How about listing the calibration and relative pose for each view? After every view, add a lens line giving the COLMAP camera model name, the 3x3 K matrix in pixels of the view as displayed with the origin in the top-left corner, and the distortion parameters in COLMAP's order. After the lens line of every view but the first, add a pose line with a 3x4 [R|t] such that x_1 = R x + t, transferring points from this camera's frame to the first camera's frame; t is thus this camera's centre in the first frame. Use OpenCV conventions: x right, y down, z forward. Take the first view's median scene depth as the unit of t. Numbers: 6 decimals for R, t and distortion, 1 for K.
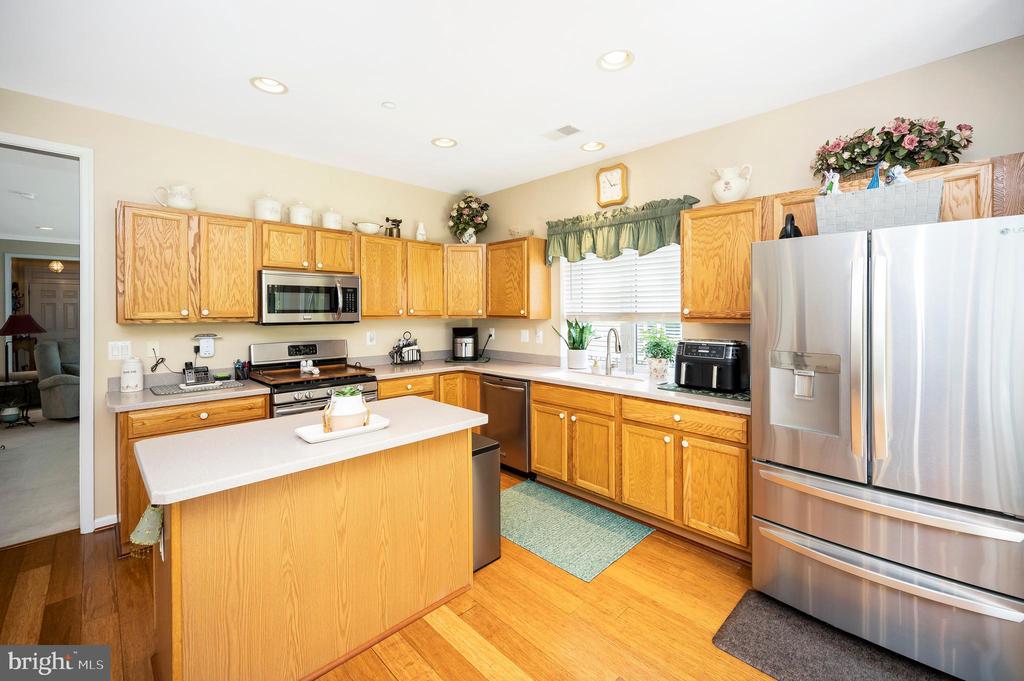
lens RADIAL K [[423.6, 0, 514.1], [0, 423.6, 316.4], [0, 0, 1]] dist [0.000635, 0.000073]
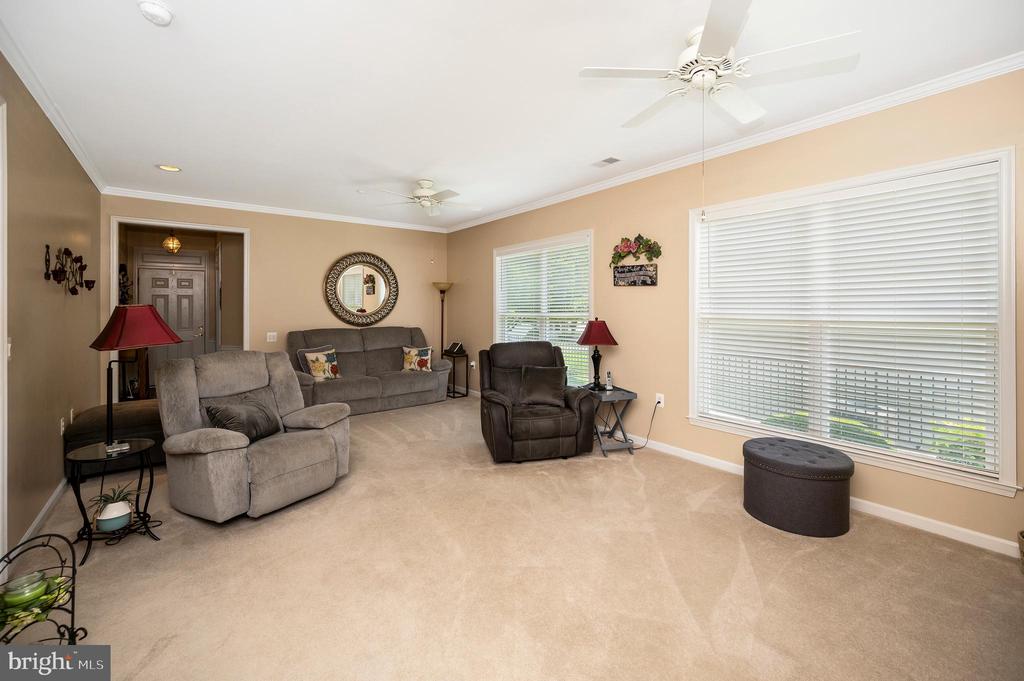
lens RADIAL K [[423.6, 0, 514.1], [0, 423.6, 316.4], [0, 0, 1]] dist [0.000635, 0.000073]
pose [[0.992963, 0.009867, -0.118013, -0.583230], [-0.009871, 0.999951, 0.000554, 0.003728], [0.118012, 0.000615, 0.993012, 0.491704]]
